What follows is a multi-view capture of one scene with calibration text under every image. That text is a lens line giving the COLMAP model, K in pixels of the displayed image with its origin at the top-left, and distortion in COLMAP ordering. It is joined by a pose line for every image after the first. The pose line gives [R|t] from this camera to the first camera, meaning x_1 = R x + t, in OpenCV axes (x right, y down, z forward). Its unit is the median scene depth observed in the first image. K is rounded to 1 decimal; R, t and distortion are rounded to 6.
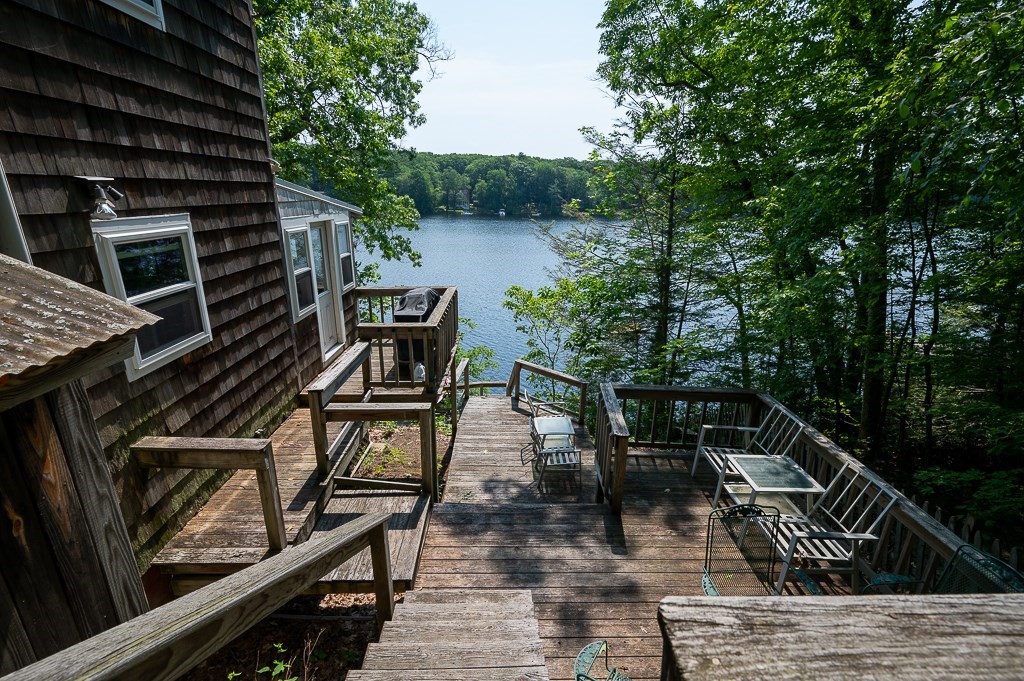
lens RADIAL K [[451.7, 0, 504.6], [0, 451.7, 340.1], [0, 0, 1]] dist [-0.001336, -0.000657]
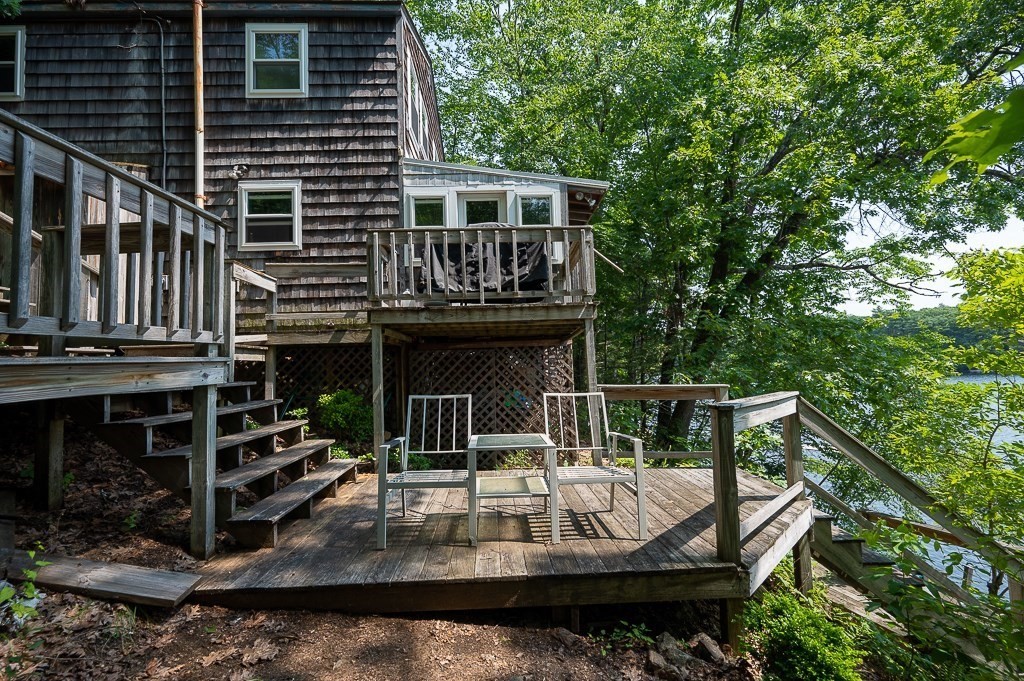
lens RADIAL K [[451.7, 0, 513.1], [0, 451.7, 338.5], [0, 0, 1]] dist [-0.001336, -0.000657]
pose [[0.022235, -0.065043, -0.997635, 1.083577], [-0.279062, 0.957815, -0.068667, 0.220837], [0.960016, 0.279929, 0.003146, 1.886064]]
